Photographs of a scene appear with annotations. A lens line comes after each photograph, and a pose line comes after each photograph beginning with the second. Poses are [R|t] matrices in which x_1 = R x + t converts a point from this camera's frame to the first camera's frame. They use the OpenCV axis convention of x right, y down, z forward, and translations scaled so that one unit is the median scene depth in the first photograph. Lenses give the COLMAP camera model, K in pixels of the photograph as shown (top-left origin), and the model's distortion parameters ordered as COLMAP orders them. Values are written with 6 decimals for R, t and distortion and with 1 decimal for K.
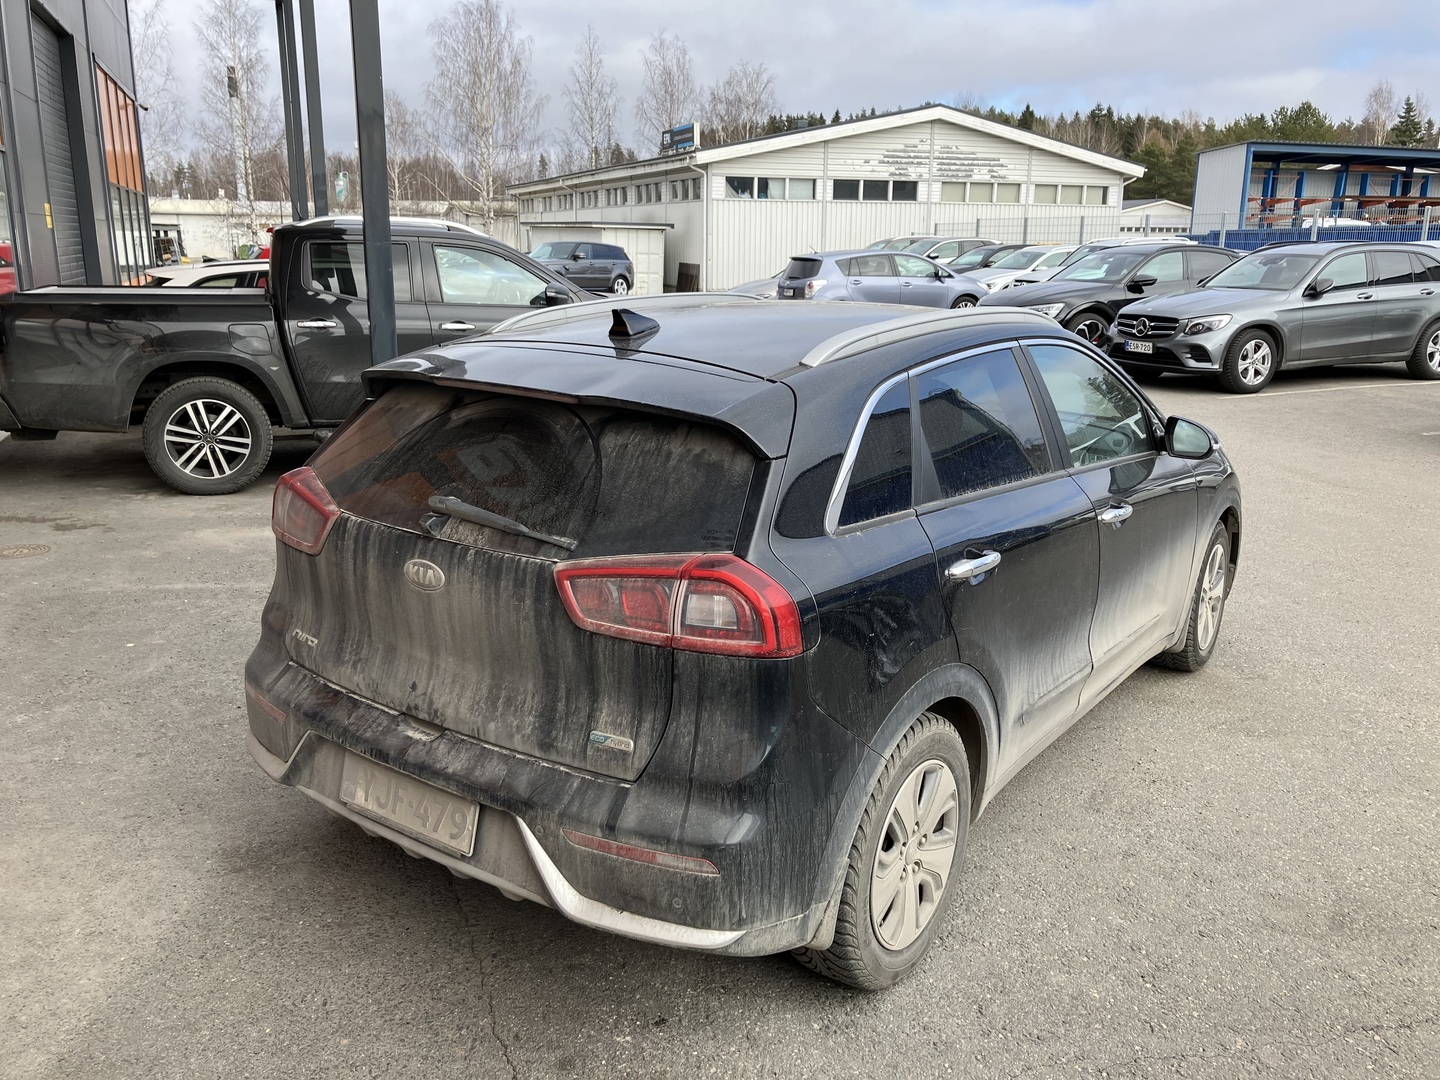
lens RADIAL K [[1195.4, 0, 720.0], [0, 1195.4, 540.0], [0, 0, 1]] dist [0.058252, 0.000911]
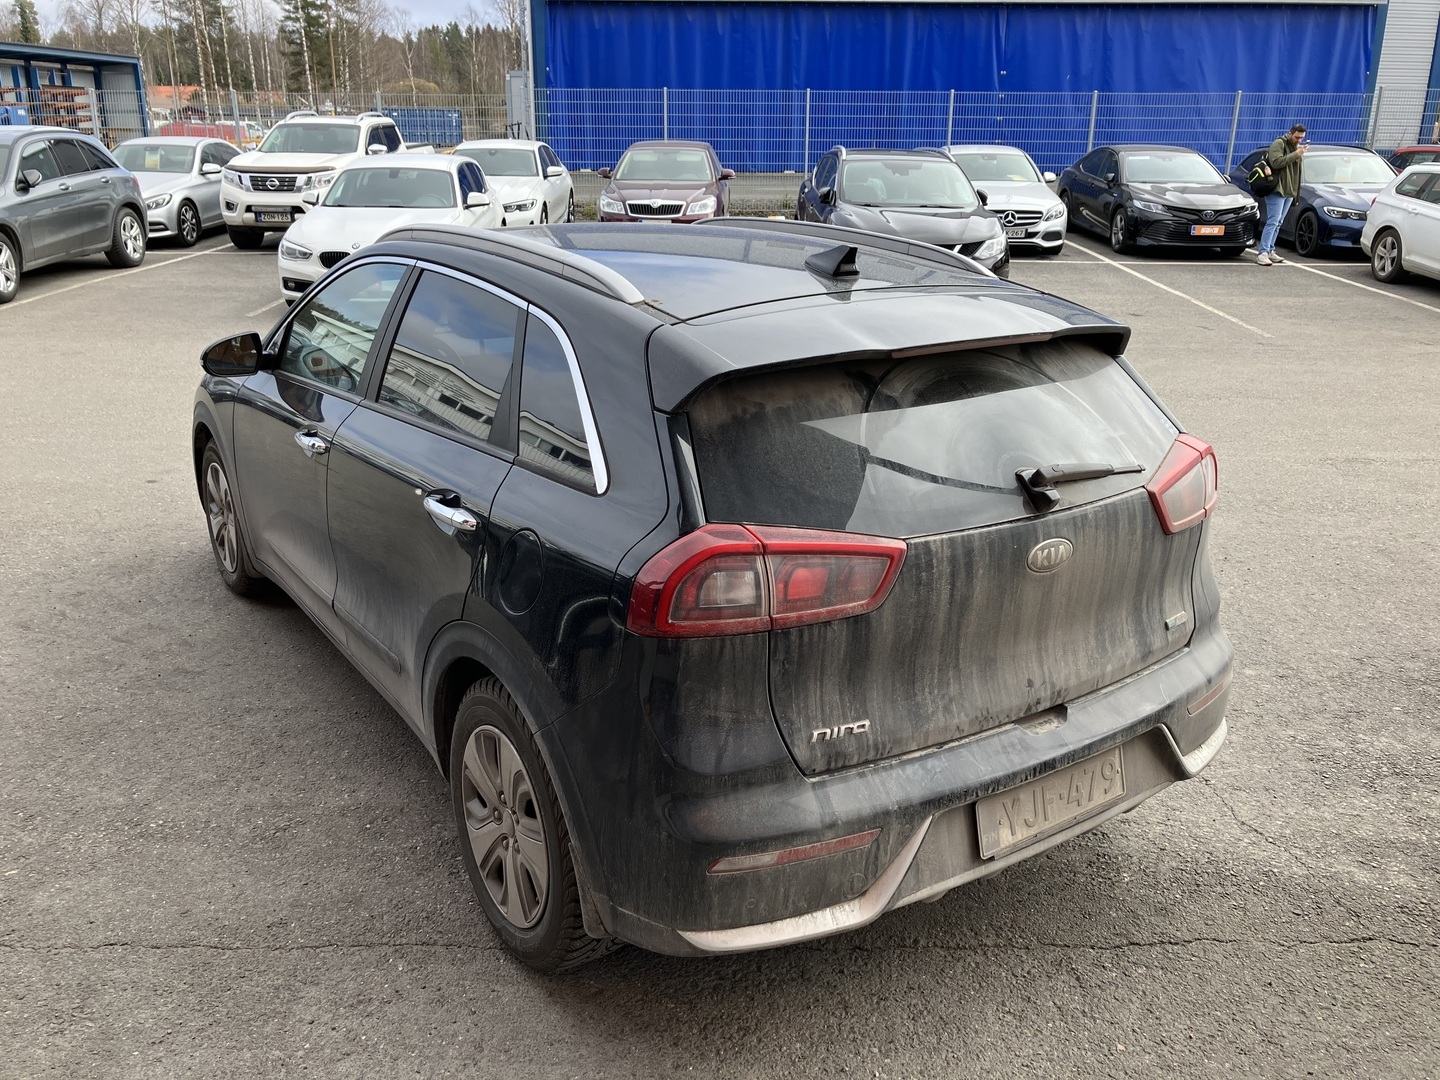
lens RADIAL K [[1195.4, 0, 720.0], [0, 1195.4, 540.0], [0, 0, 1]] dist [0.058252, 0.000911]
pose [[0.335504, -0.314628, 0.887945, -1.065165], [0.231141, 0.941258, 0.246183, -0.246577], [-0.913242, 0.122645, 0.388519, 0.824260]]
